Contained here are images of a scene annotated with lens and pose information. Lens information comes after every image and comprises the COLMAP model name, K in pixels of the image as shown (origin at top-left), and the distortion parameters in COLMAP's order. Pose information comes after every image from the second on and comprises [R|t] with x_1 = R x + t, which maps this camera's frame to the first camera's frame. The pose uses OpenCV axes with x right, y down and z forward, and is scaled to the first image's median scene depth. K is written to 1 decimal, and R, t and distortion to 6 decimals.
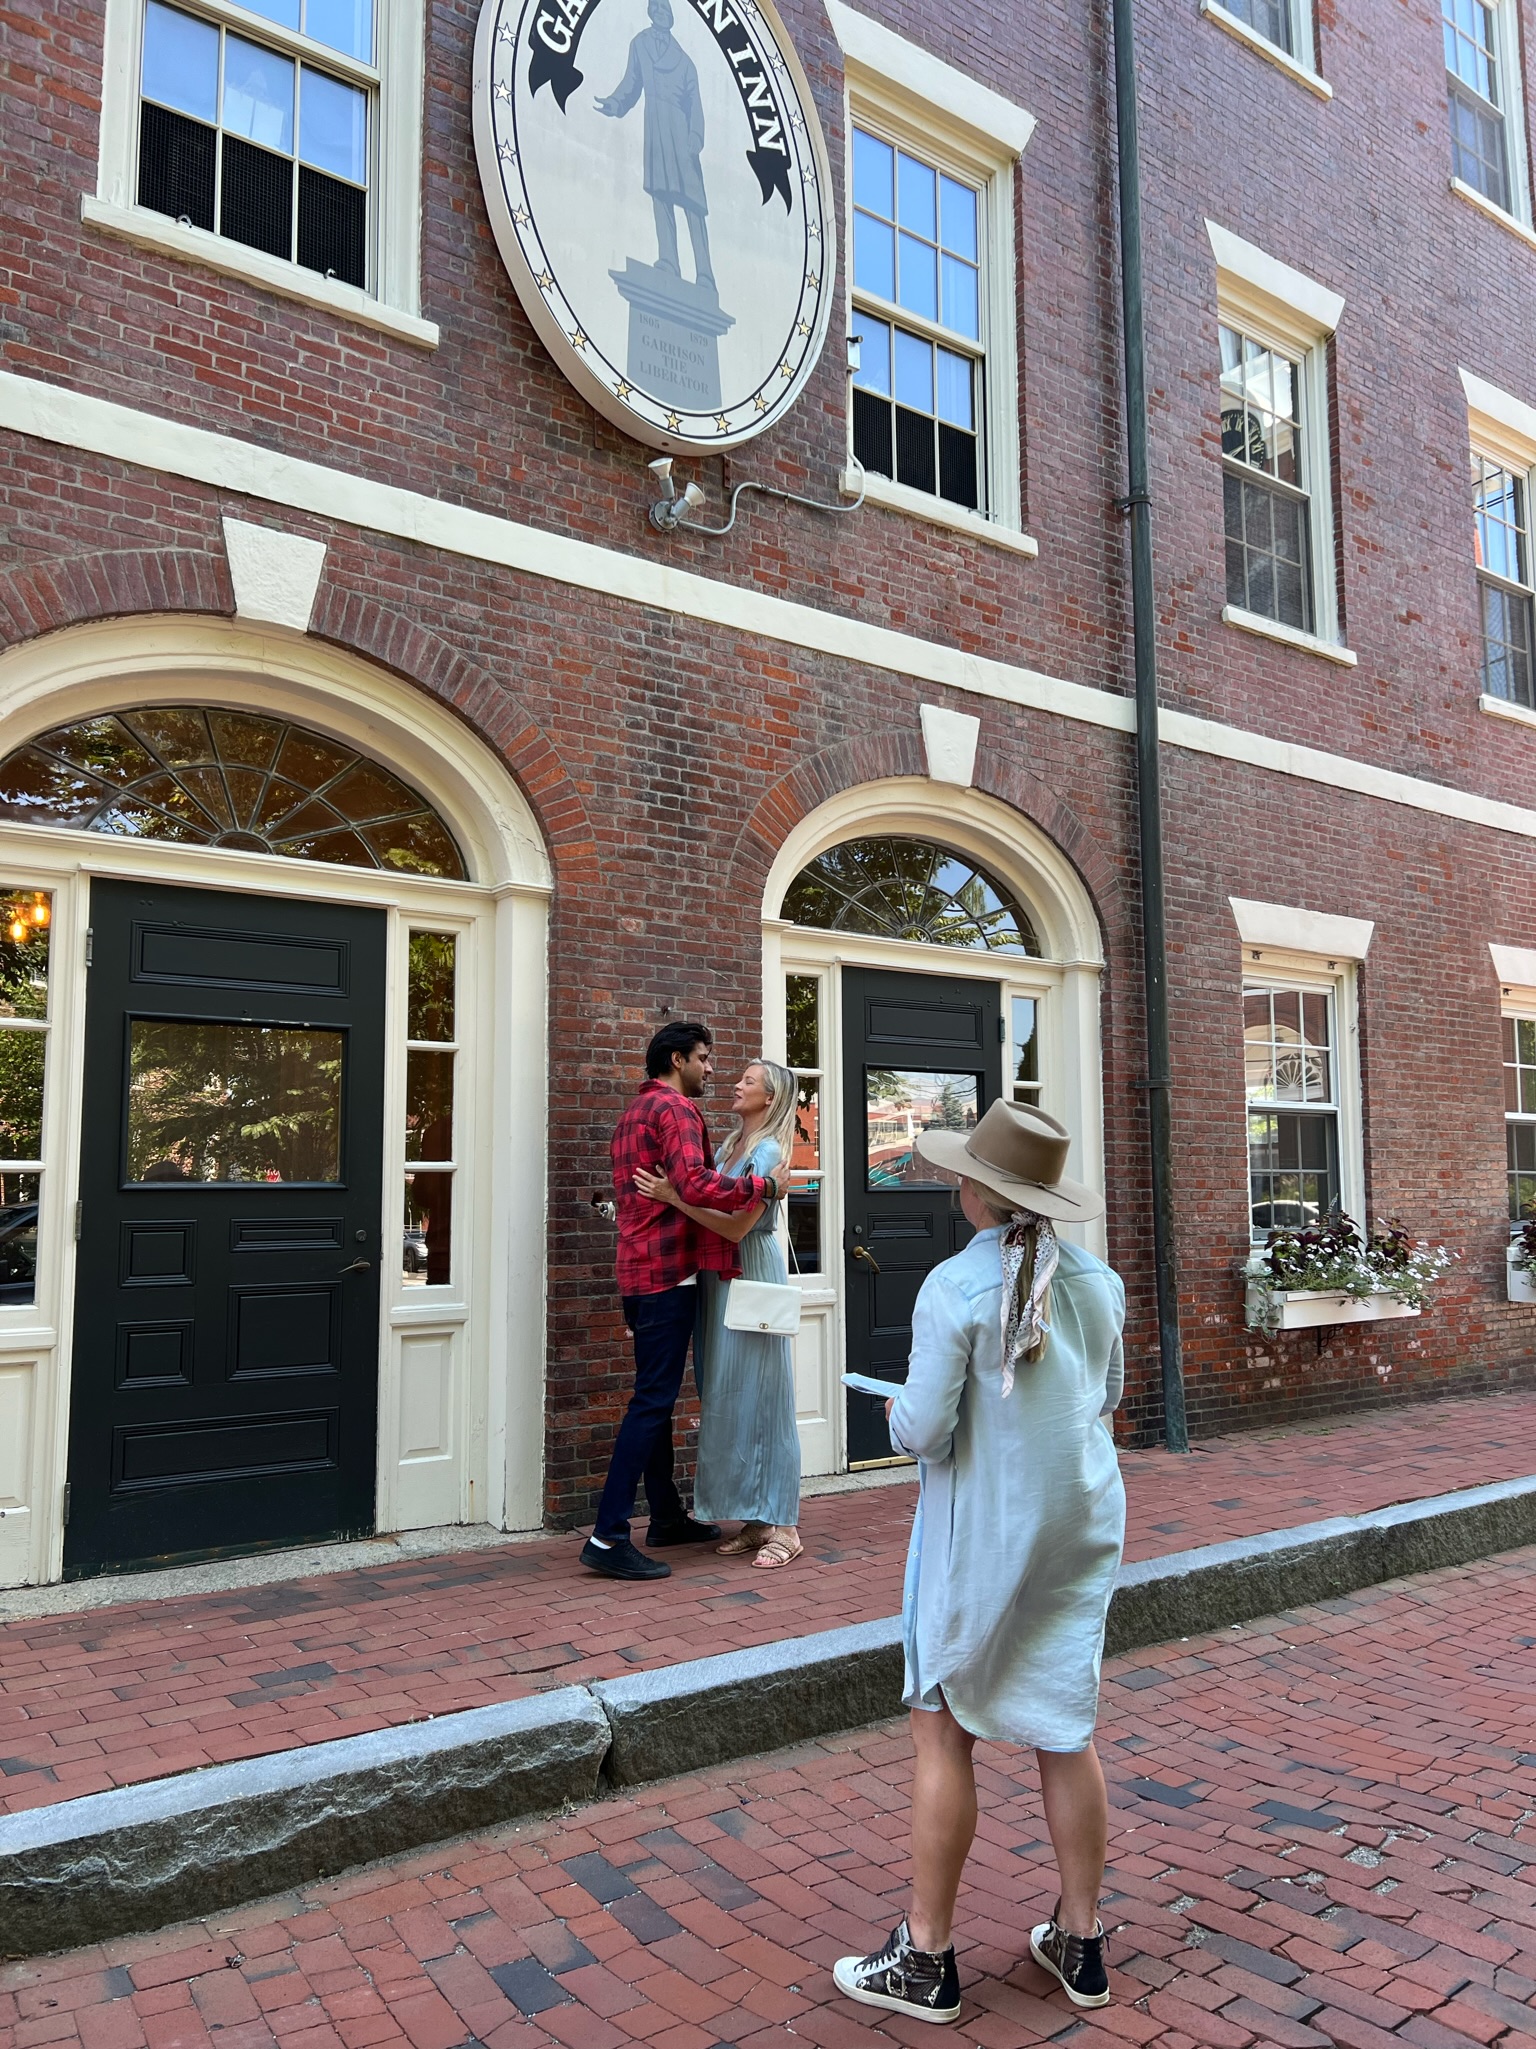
lens RADIAL K [[1535.4, 0, 757.3], [0, 1535.4, 1033.5], [0, 0, 1]] dist [0.097916, -0.111224]
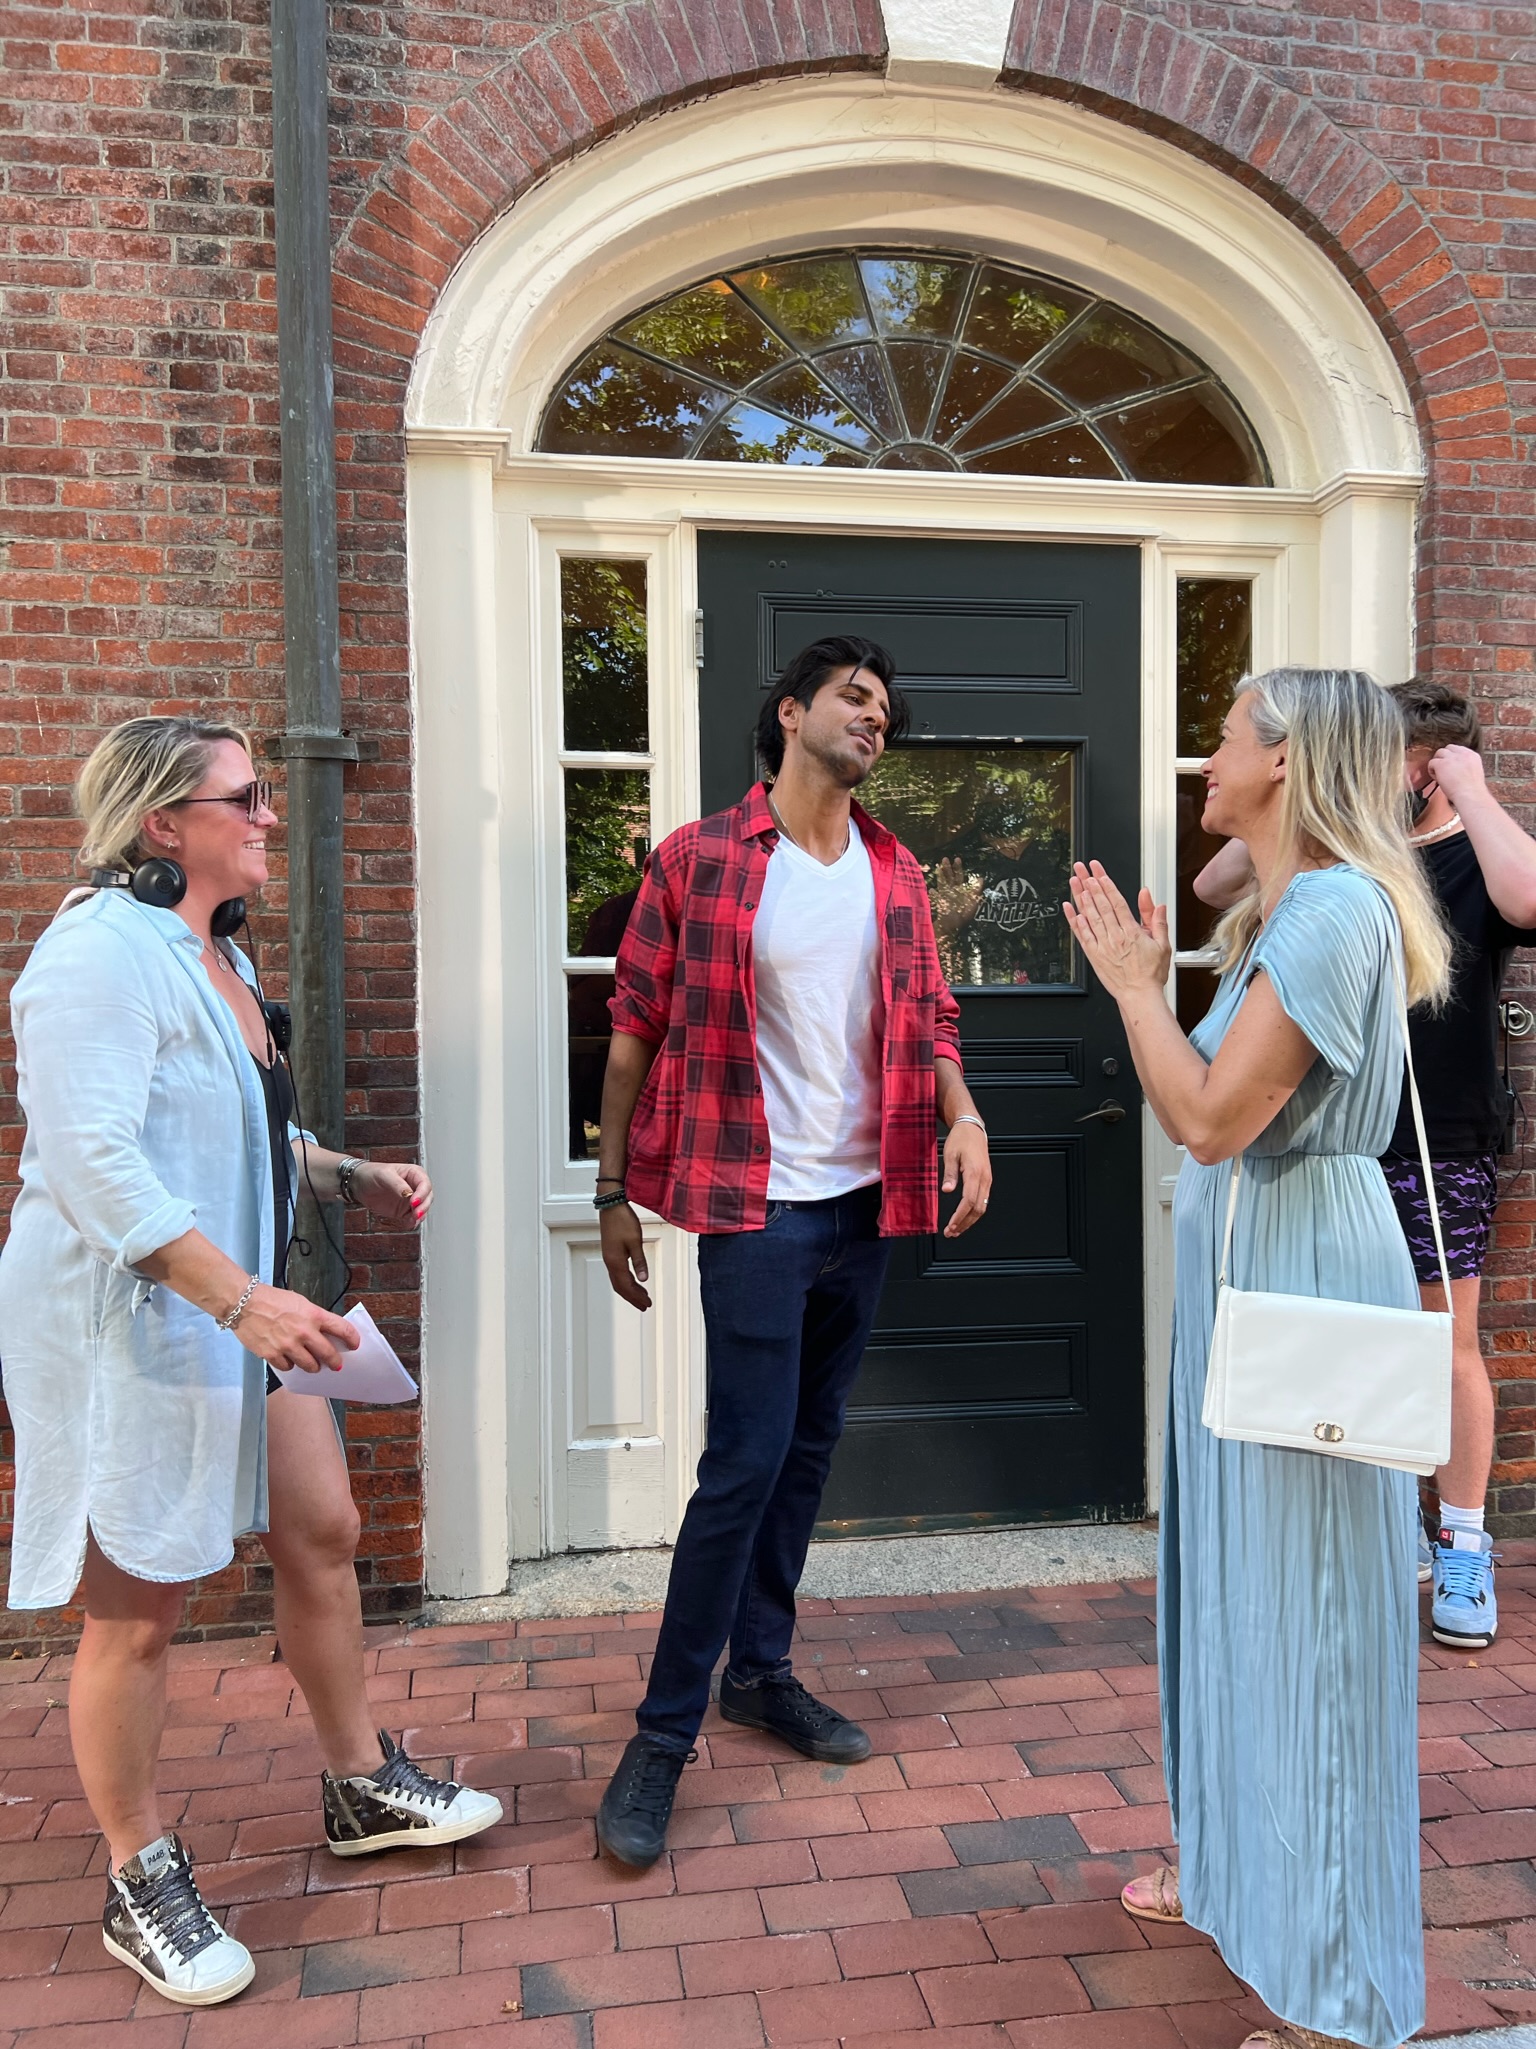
lens RADIAL K [[1535.4, 0, 757.3], [0, 1535.4, 1033.5], [0, 0, 1]] dist [0.097916, -0.111224]
pose [[0.884686, 0.012167, -0.466028, -0.080677], [0.055602, 0.989770, 0.131394, 0.023346], [0.462860, -0.142155, 0.874959, 0.348247]]
